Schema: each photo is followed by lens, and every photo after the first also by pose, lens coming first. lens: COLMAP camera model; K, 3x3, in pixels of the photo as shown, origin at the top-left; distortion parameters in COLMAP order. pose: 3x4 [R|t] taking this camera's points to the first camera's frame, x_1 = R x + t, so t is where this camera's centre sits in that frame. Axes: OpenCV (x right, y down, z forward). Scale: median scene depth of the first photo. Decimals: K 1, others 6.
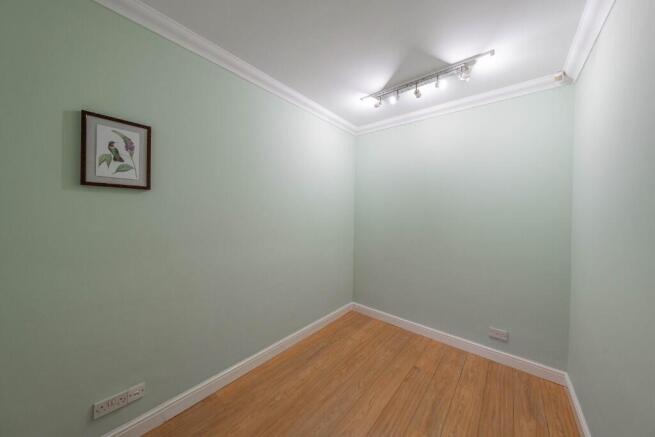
lens RADIAL K [[220.5, 0, 326.7], [0, 220.5, 217.5], [0, 0, 1]] dist [0.000597, 0.000147]
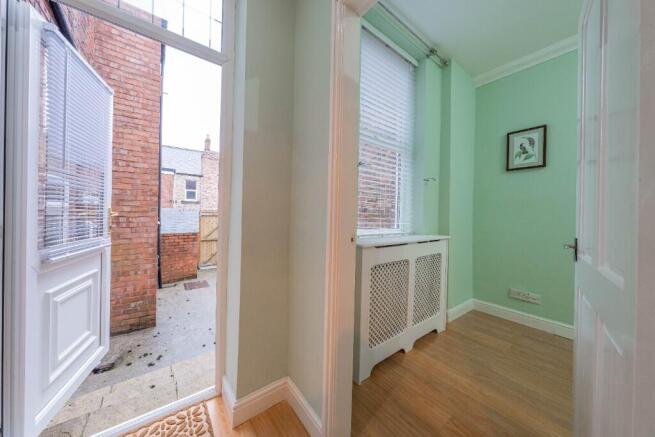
lens RADIAL K [[220.5, 0, 327.1], [0, 220.5, 213.0], [0, 0, 1]] dist [0.000597, 0.000147]
pose [[-0.195289, -0.015845, -0.980618, 0.982850], [-0.034769, 0.999353, -0.009223, 0.262765], [0.980129, 0.032294, -0.195713, -0.153010]]
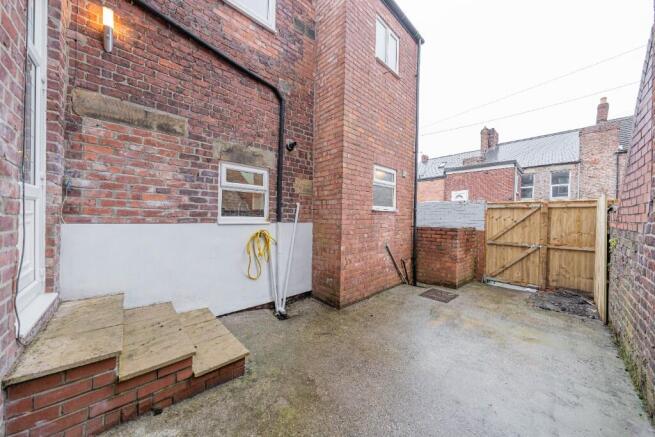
lens RADIAL K [[220.5, 0, 328.6], [0, 220.5, 216.5], [0, 0, 1]] dist [0.000597, 0.000147]
pose [[-0.993893, -0.023683, 0.107775, -1.140129], [-0.022317, 0.999655, 0.013857, 0.510024], [-0.108066, 0.011367, -0.994079, -0.067430]]
